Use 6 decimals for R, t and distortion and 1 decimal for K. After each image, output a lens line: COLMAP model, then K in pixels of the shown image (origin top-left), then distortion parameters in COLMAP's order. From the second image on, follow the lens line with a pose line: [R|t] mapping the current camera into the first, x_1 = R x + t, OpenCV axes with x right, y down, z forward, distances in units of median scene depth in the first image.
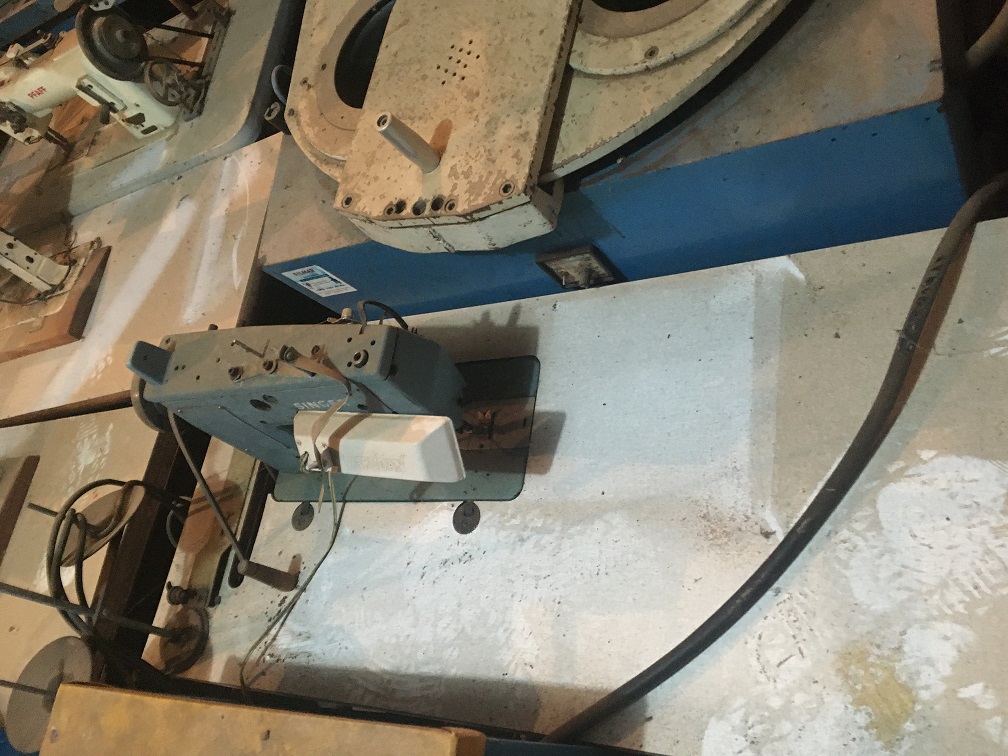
lens RADIAL K [[863.6, 0, 486.7], [0, 863.6, 378.3], [0, 0, 1]] dist [0.081008, -0.112222]
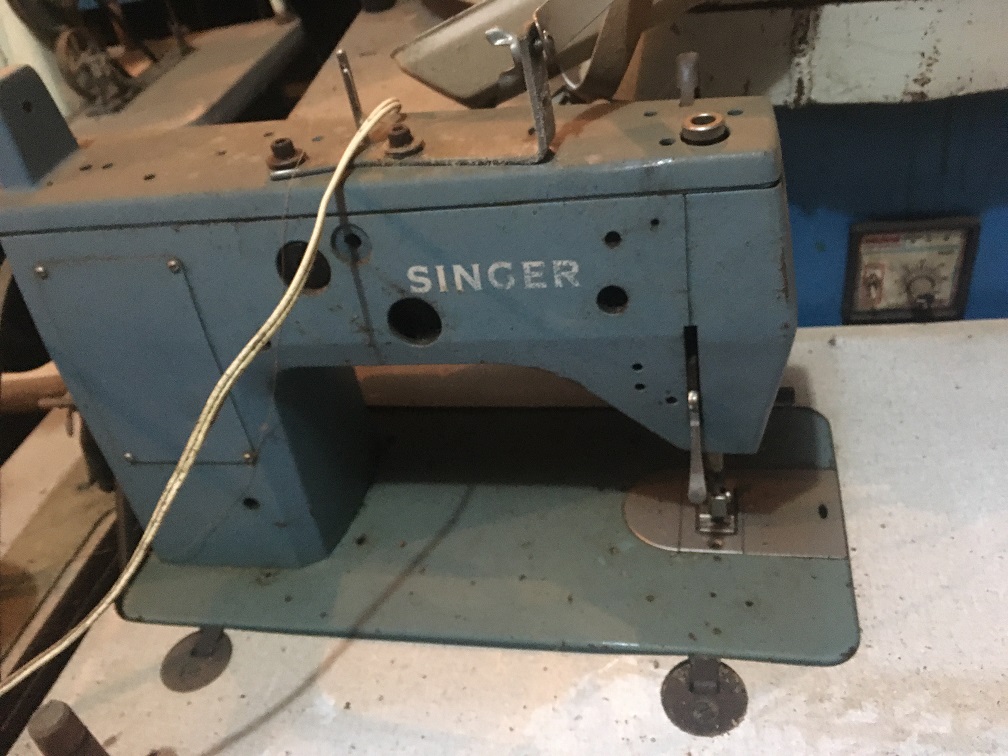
lens RADIAL K [[863.6, 0, 486.7], [0, 863.6, 378.3], [0, 0, 1]] dist [0.081008, -0.112222]
pose [[0.924839, 0.304106, 0.228455, -0.245497], [-0.181062, 0.880204, -0.438699, 0.221135], [-0.334498, 0.364362, 0.869110, 0.616725]]
